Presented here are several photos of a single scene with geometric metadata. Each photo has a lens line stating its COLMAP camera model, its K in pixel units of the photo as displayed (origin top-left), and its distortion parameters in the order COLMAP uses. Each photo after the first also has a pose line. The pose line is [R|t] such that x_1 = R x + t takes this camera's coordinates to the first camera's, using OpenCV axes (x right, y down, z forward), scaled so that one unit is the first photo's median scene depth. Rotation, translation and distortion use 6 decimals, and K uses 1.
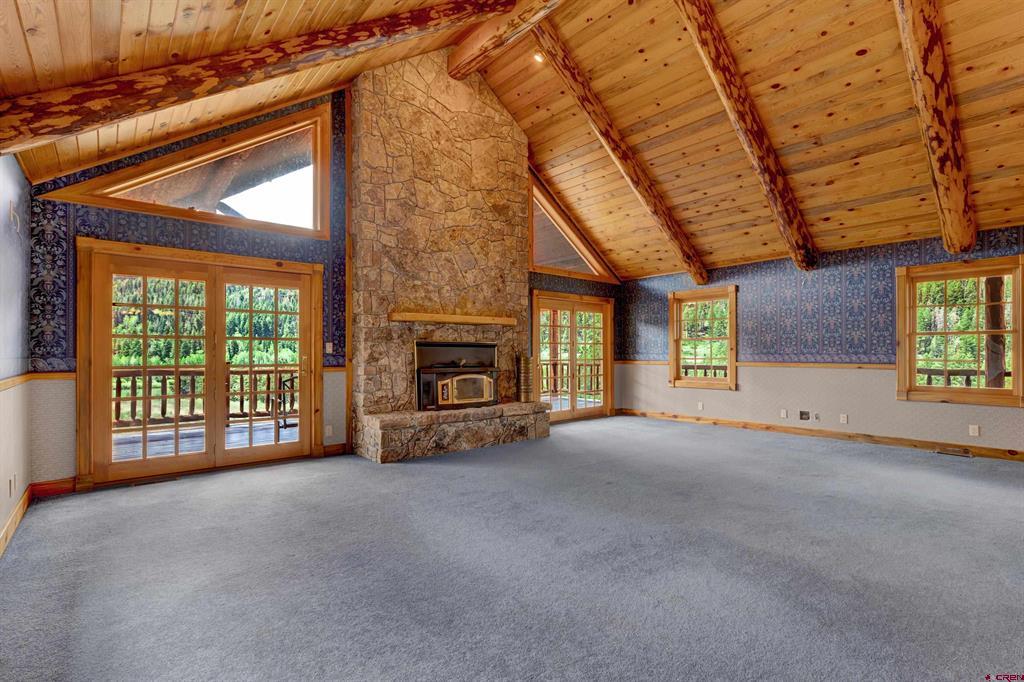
lens RADIAL K [[492.5, 0, 525.3], [0, 492.5, 353.6], [0, 0, 1]] dist [-0.009548, 0.002475]
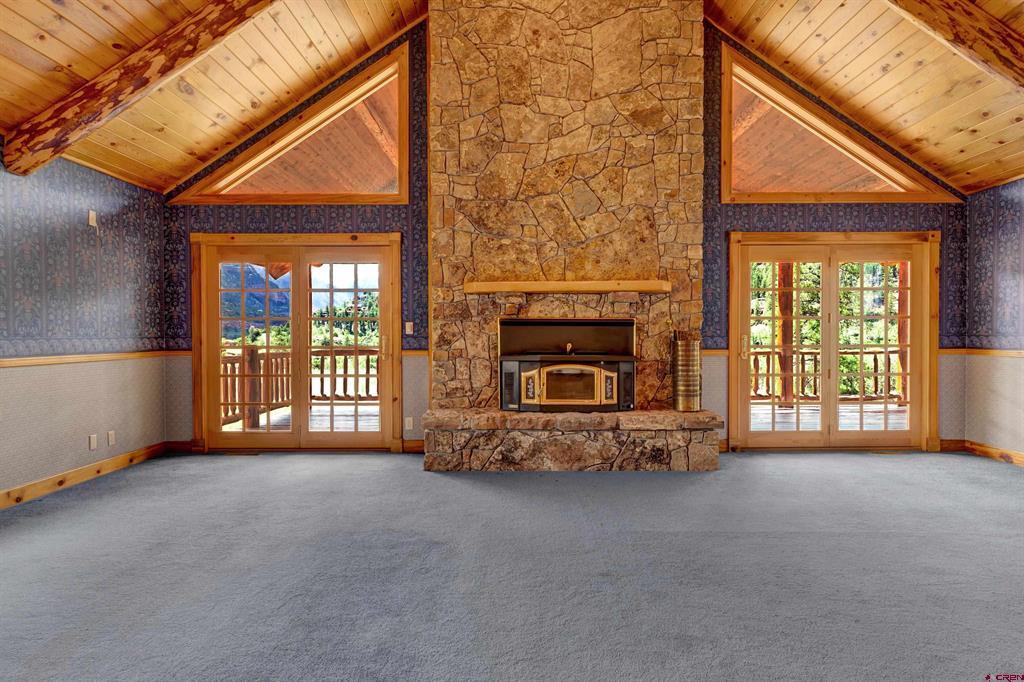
lens RADIAL K [[574.7, 0, 508.1], [0, 574.7, 343.5], [0, 0, 1]] dist [0.007697, -0.003703]
pose [[0.739471, 0.010435, -0.673108, 0.378133], [-0.000778, 0.999892, 0.014646, 0.000409], [0.673188, -0.010307, 0.739400, 0.339272]]
